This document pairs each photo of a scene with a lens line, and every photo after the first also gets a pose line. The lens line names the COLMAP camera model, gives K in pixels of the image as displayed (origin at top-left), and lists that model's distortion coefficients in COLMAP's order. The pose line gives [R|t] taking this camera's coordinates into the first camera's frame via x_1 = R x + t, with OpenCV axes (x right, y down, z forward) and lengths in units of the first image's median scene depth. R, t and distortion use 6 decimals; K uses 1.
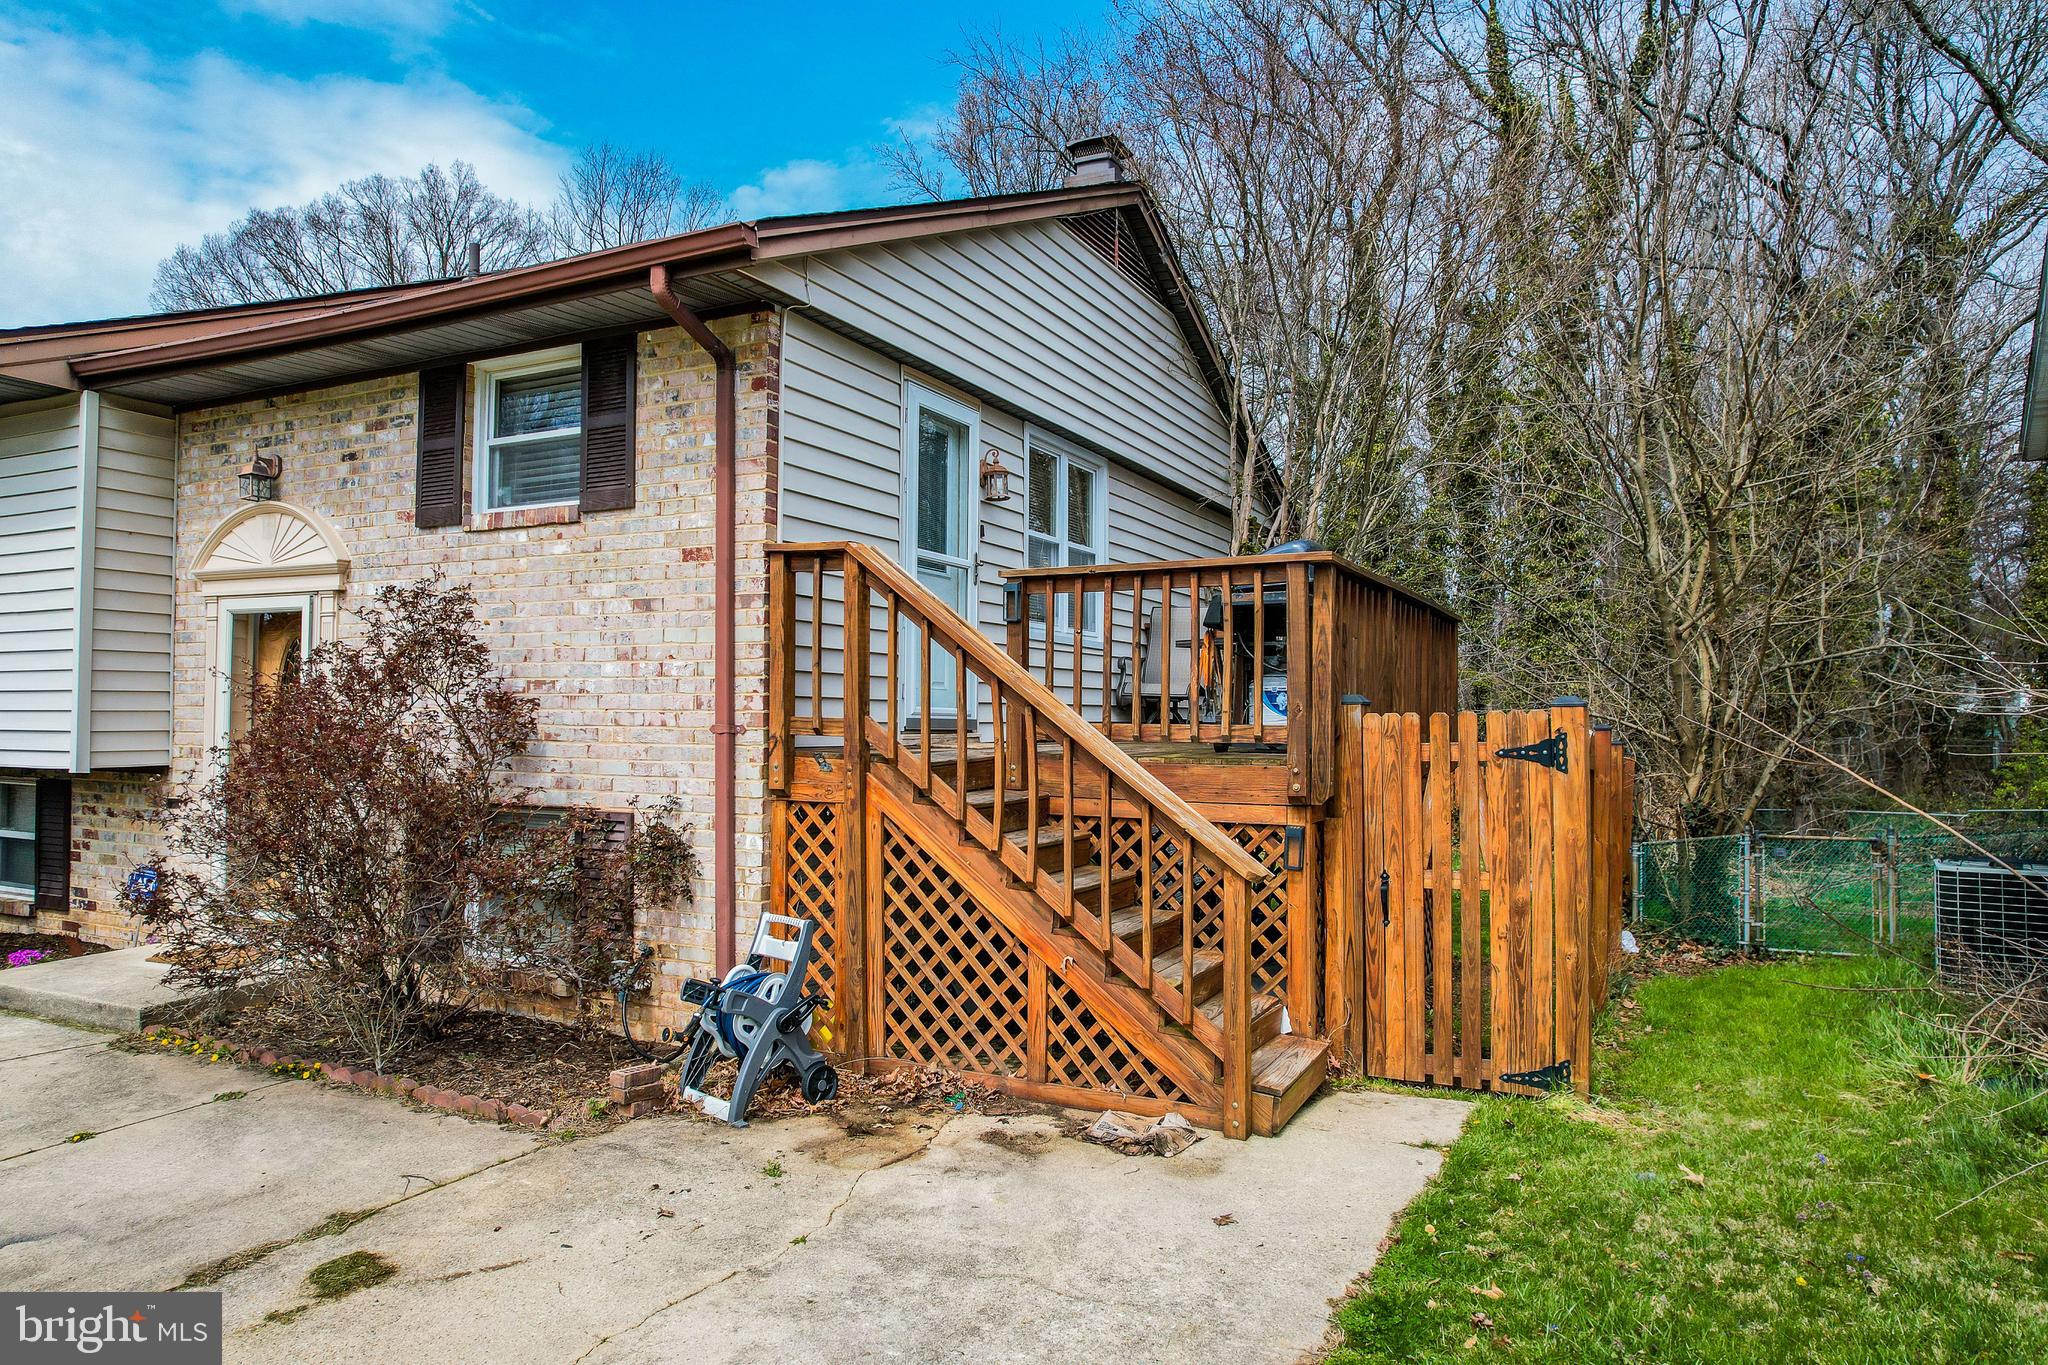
lens RADIAL K [[1292.9, 0, 1025.8], [0, 1292.9, 692.6], [0, 0, 1]] dist [-0.082025, 0.077886]
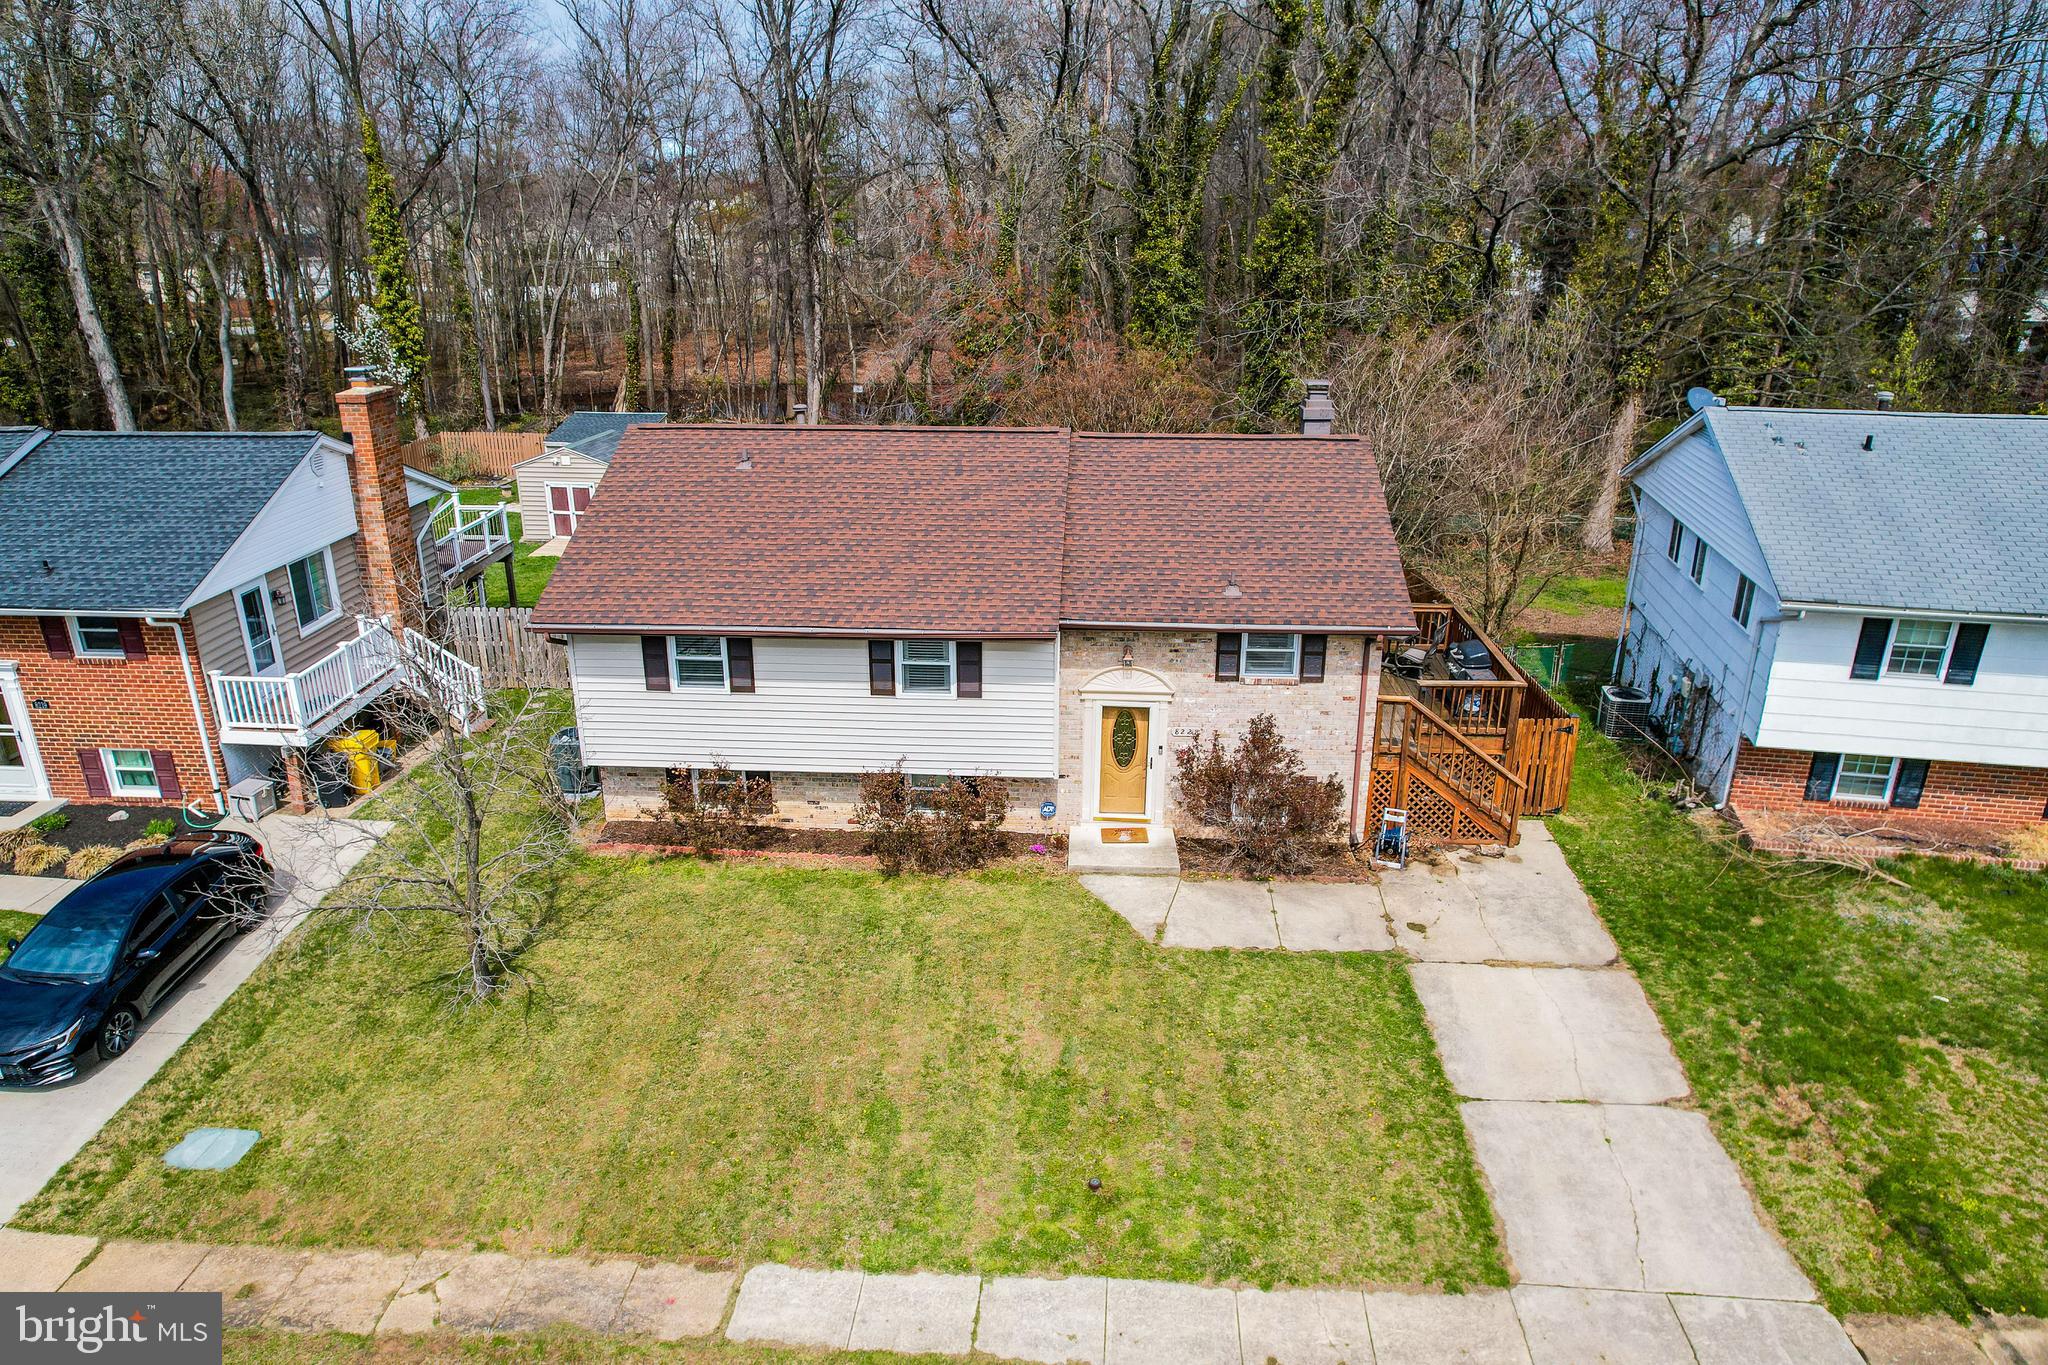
lens RADIAL K [[1290.2, 0, 1024.0], [0, 1290.2, 682.5], [0, 0, 1]] dist [-0.069503, 0.058785]
pose [[0.919726, -0.147480, 0.363806, -2.142782], [0.001220, 0.927817, 0.373035, -1.327468], [-0.392560, -0.342646, 0.853517, -1.332669]]
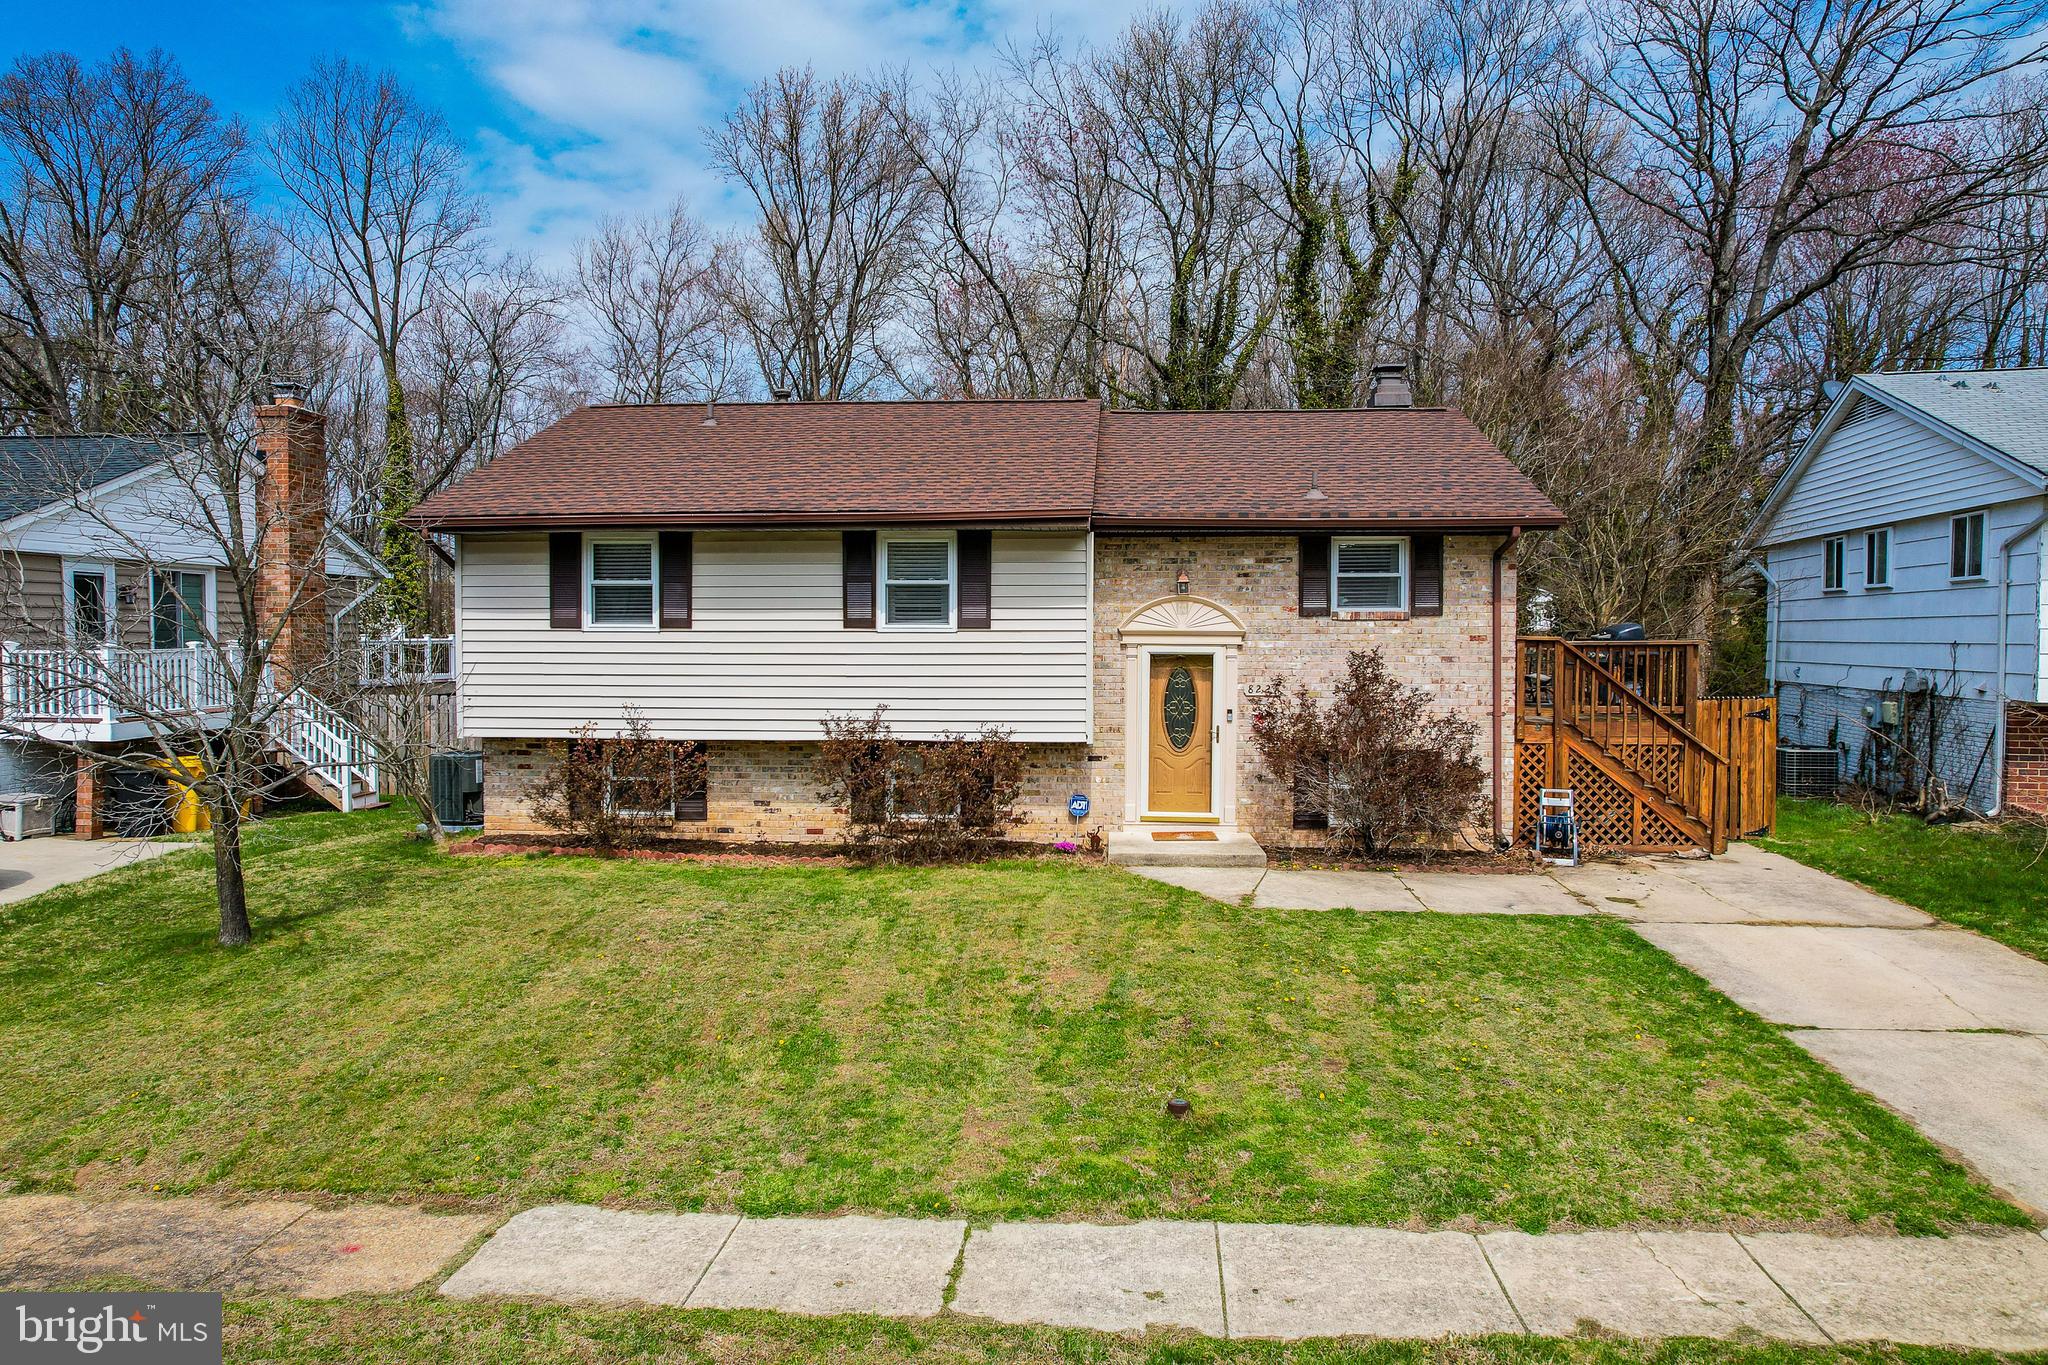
lens RADIAL K [[1292.9, 0, 1025.8], [0, 1292.9, 692.6], [0, 0, 1]] dist [-0.082025, 0.077886]
pose [[0.924403, -0.026383, 0.380503, -1.943641], [0.001192, 0.997800, 0.066289, -0.169129], [-0.381415, -0.060824, 0.922401, -0.839039]]
